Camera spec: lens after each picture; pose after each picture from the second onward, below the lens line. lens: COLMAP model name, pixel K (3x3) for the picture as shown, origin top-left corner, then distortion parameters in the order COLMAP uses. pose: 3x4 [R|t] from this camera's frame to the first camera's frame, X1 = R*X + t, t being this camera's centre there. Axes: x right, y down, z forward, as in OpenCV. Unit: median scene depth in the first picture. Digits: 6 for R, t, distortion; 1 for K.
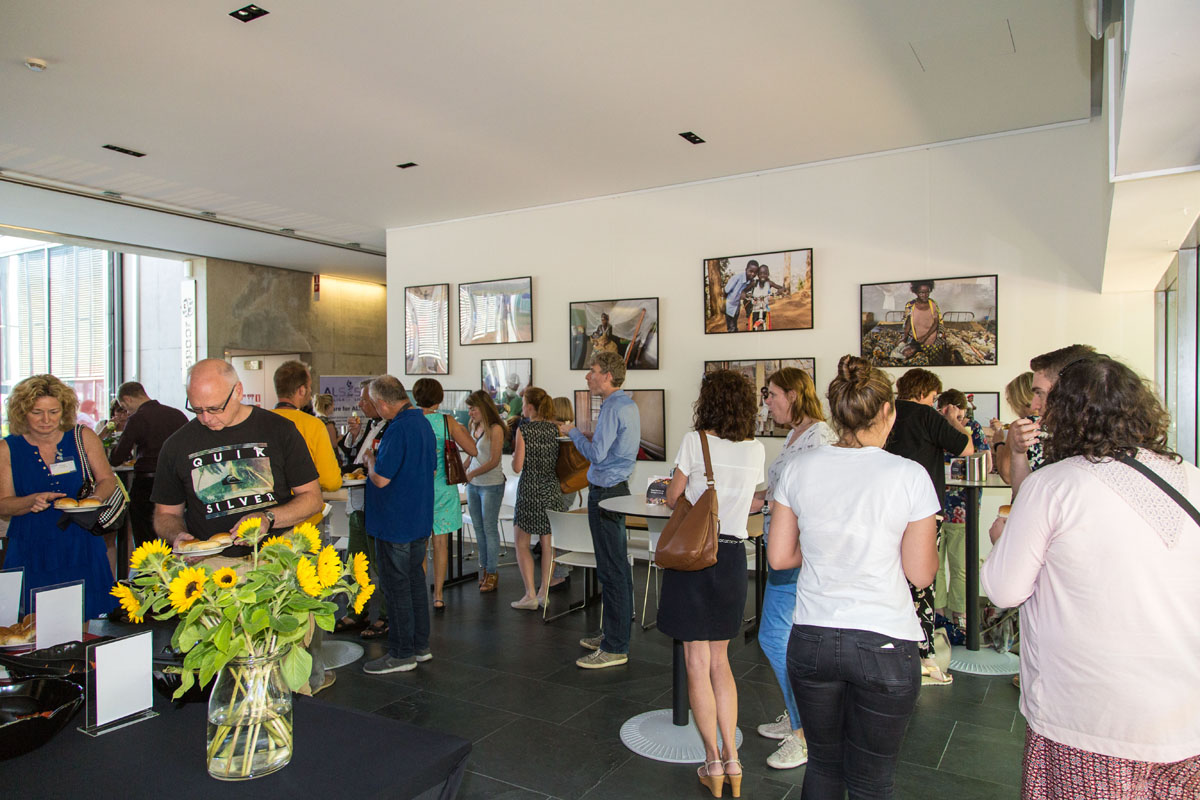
lens RADIAL K [[829.0, 0, 608.4], [0, 829.0, 373.6], [0, 0, 1]] dist [0.004670, 0.003082]
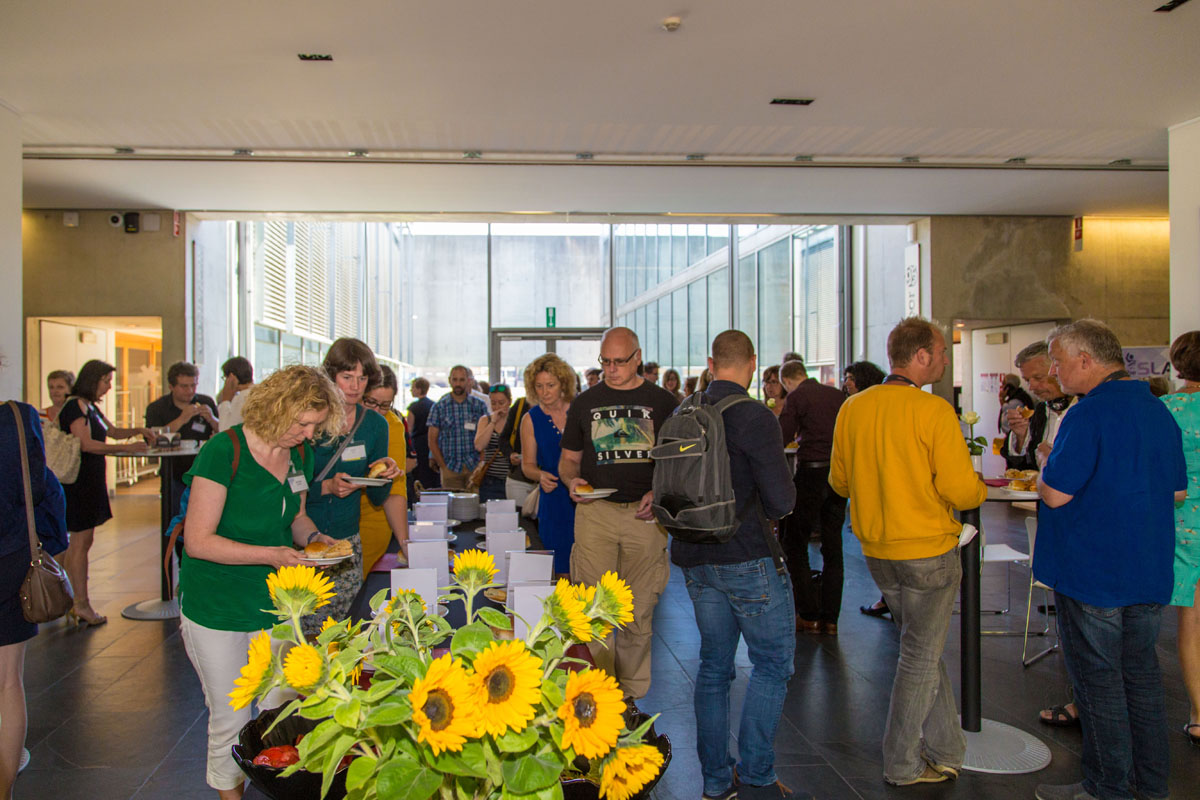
lens RADIAL K [[846.9, 0, 541.0], [0, 846.9, 381.9], [0, 0, 1]] dist [0.009081, 0.009031]
pose [[0.571069, -0.001235, -0.820901, 0.012334], [0.024395, 0.999583, 0.015467, 0.009880], [0.820540, -0.028858, 0.570861, 0.147867]]
